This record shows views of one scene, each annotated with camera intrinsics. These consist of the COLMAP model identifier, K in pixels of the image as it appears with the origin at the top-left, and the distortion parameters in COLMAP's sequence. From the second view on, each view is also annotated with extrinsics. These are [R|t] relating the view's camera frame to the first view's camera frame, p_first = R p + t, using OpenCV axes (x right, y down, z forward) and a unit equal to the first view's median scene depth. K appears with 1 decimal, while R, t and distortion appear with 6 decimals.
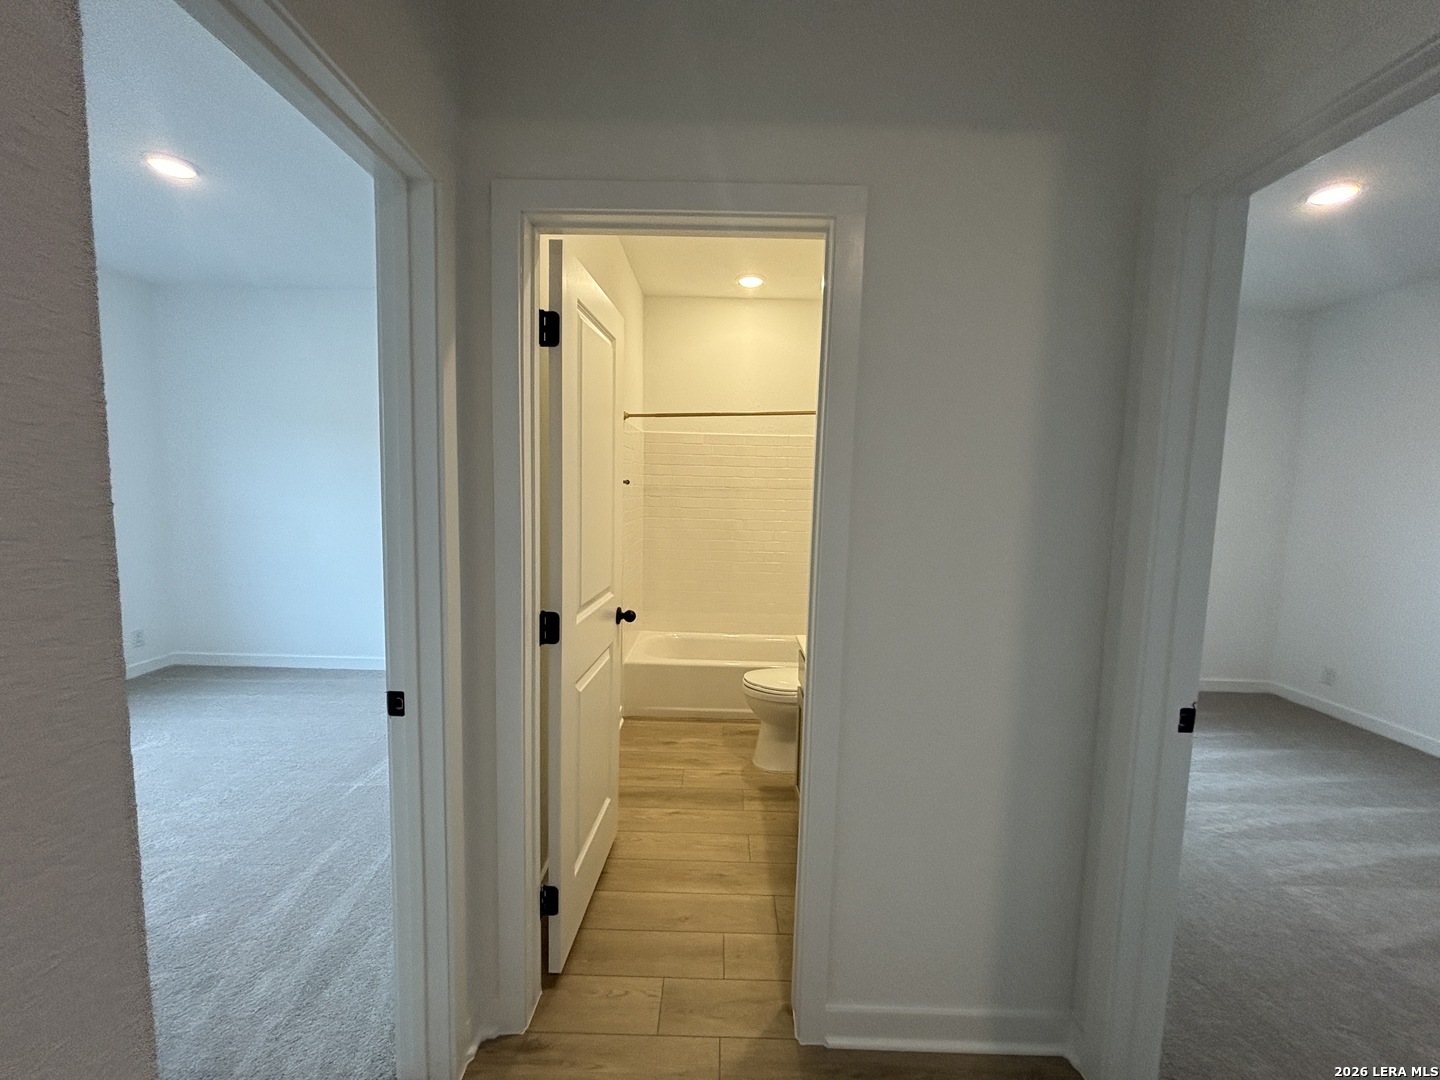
lens RADIAL K [[568.6, 0, 720.0], [0, 568.6, 540.0], [0, 0, 1]] dist [-0.008270, -0.000241]
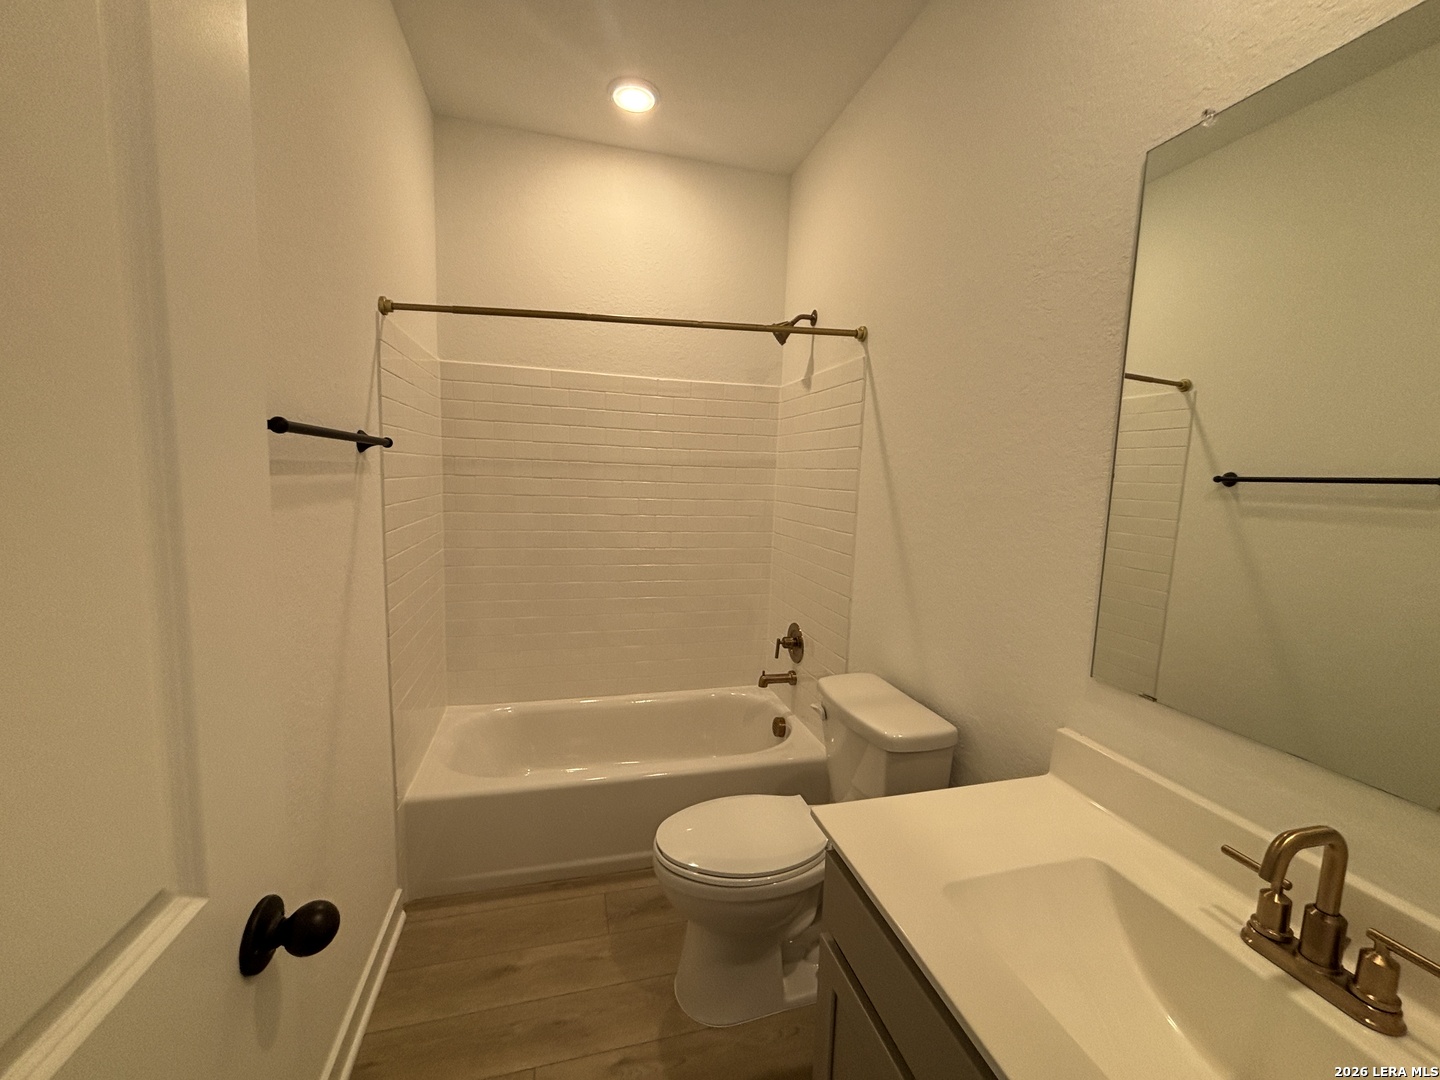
lens RADIAL K [[568.6, 0, 720.0], [0, 568.6, 540.0], [0, 0, 1]] dist [-0.008270, -0.000241]
pose [[0.961754, -0.022266, 0.273008, -0.030857], [0.013945, 0.999378, 0.032383, -0.033836], [-0.273560, -0.027337, 0.961467, 0.477669]]
